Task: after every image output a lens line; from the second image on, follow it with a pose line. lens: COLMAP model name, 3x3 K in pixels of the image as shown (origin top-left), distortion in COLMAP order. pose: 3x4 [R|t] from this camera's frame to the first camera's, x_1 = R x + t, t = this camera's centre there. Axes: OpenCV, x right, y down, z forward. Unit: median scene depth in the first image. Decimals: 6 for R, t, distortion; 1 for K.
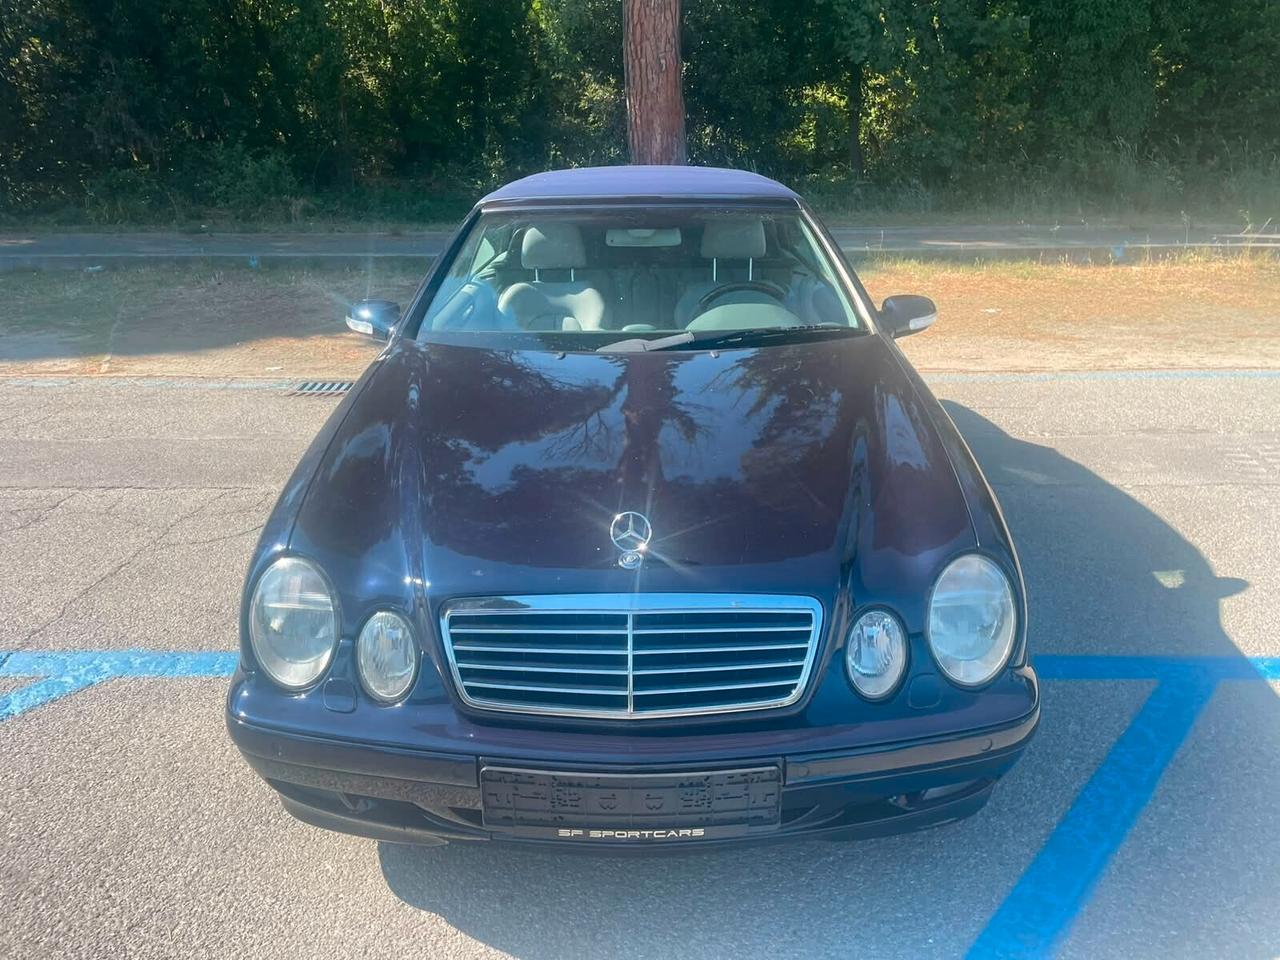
lens RADIAL K [[973.7, 0, 623.3], [0, 973.7, 453.0], [0, 0, 1]] dist [0.085939, -0.118688]
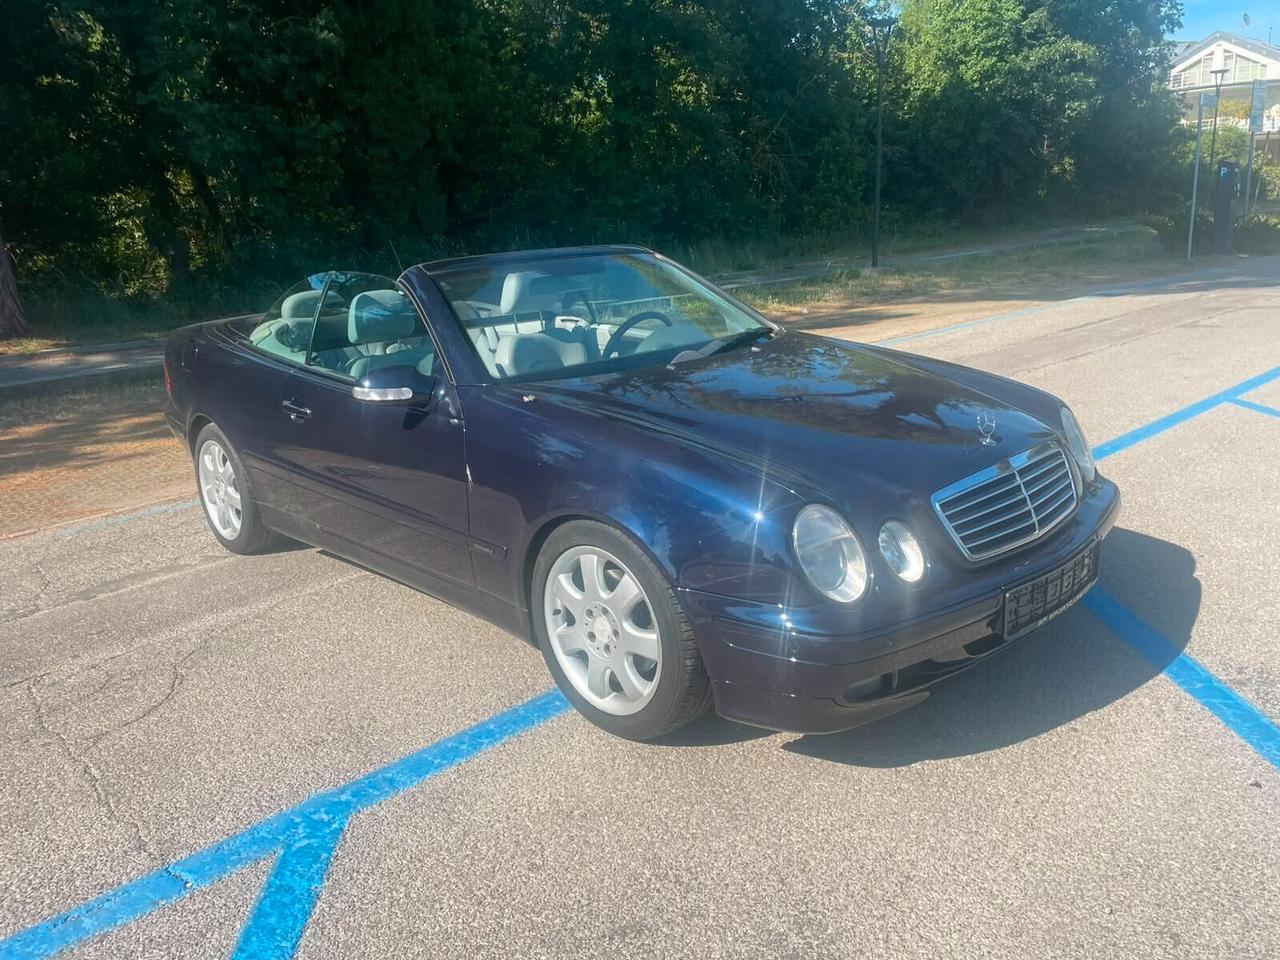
lens RADIAL K [[991.0, 0, 640.0], [0, 991.0, 480.0], [0, 0, 1]] dist [0.085520, -0.121303]
pose [[0.675100, -0.217073, 0.705067, -0.633790], [0.279460, 0.959752, 0.027903, -0.009724], [-0.682746, 0.178201, 0.708592, 0.140288]]
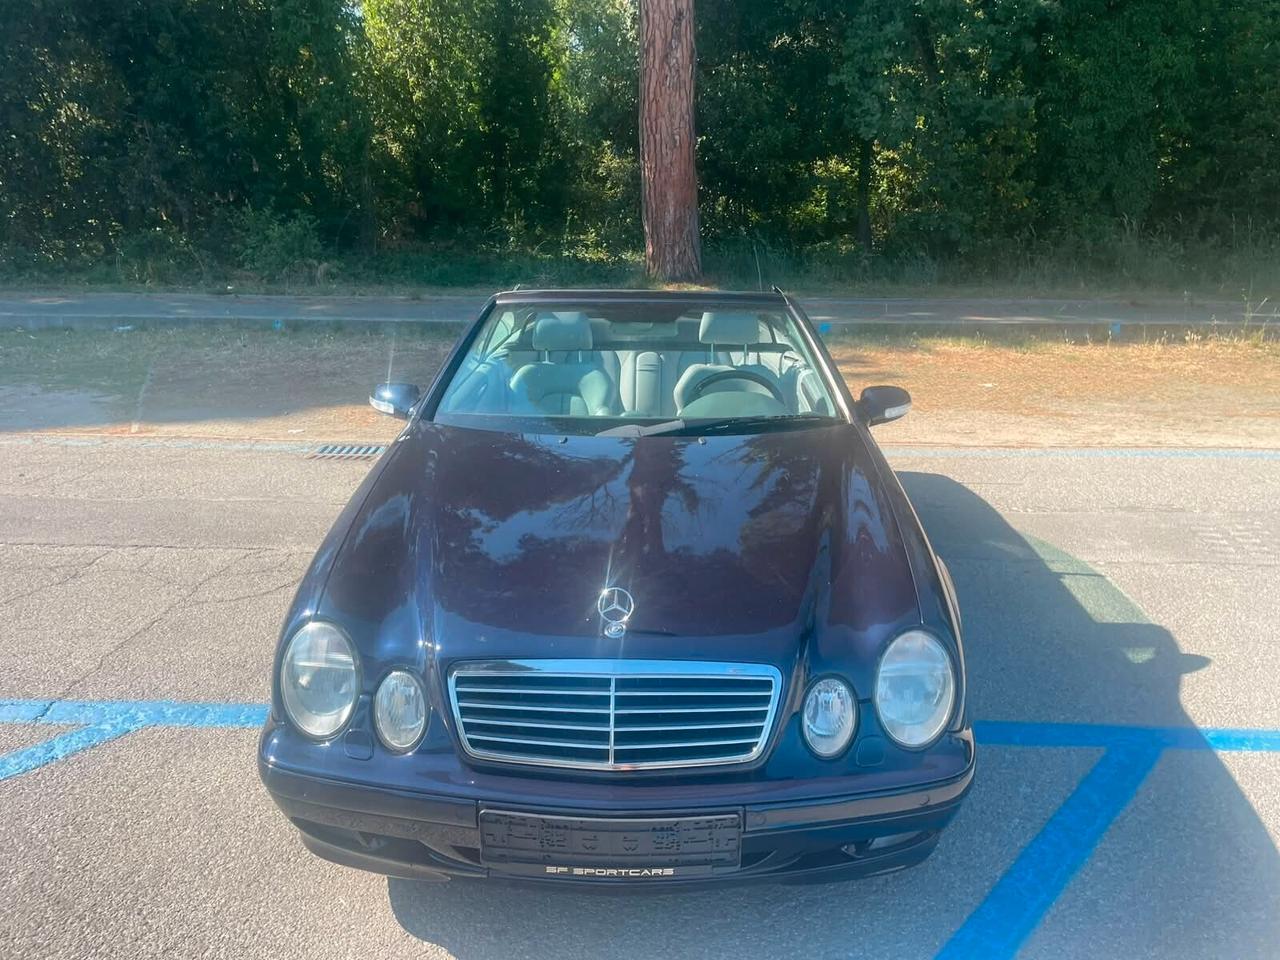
lens RADIAL K [[988.0, 0, 631.1], [0, 988.0, 462.5], [0, 0, 1]] dist [0.086666, -0.121729]
pose [[0.999805, 0.018145, -0.007805, 0.014614], [-0.018482, 0.998794, -0.045483, -0.016005], [0.006970, 0.045619, 0.998935, -0.080217]]
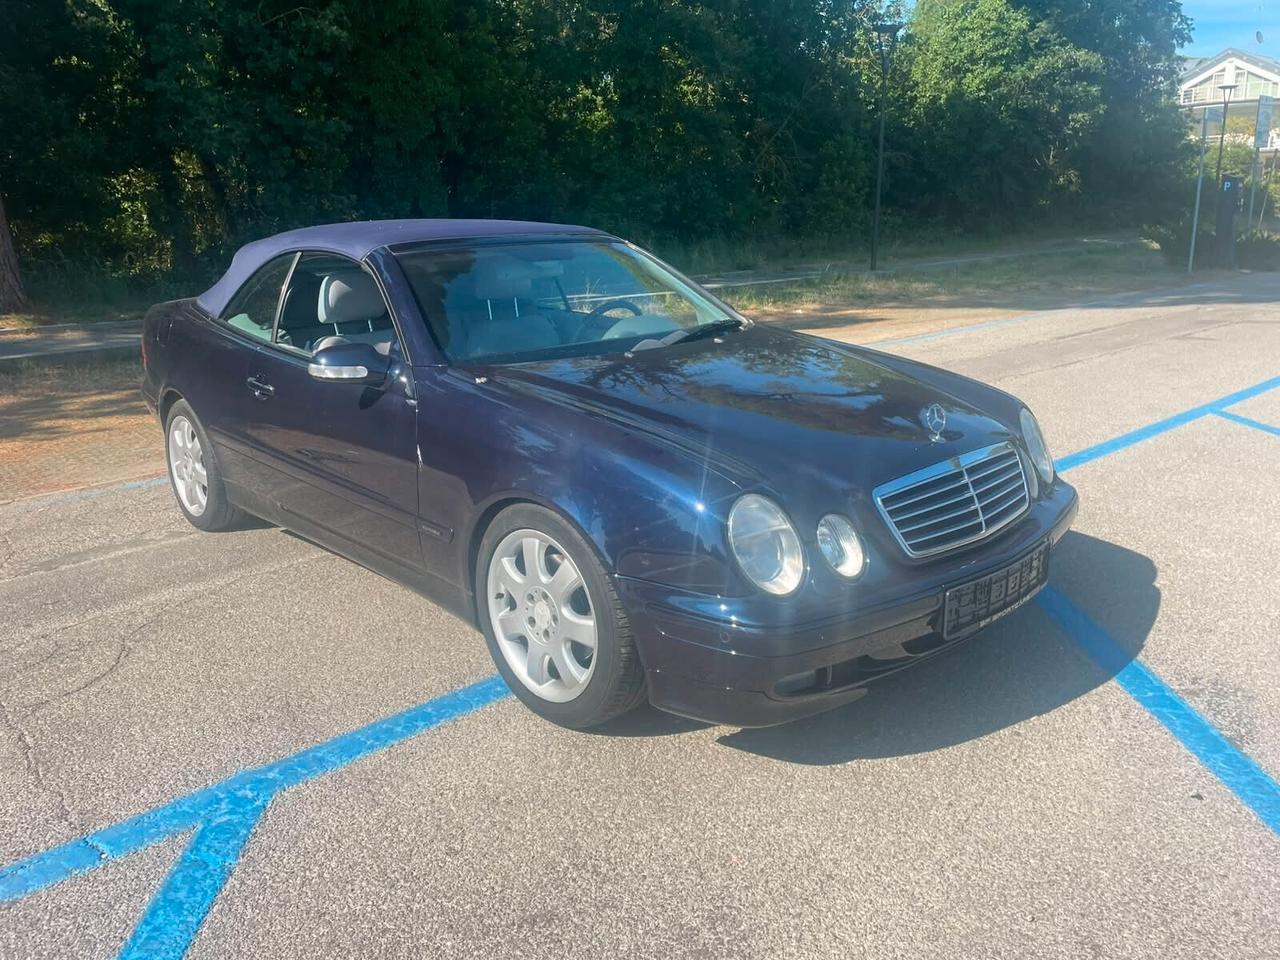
lens RADIAL K [[988.0, 0, 631.1], [0, 988.0, 462.5], [0, 0, 1]] dist [0.086666, -0.121729]
pose [[0.690788, -0.183172, 0.699472, -0.603619], [0.247069, 0.968949, 0.009739, 0.008348], [-0.679536, 0.166090, 0.714594, 0.120190]]
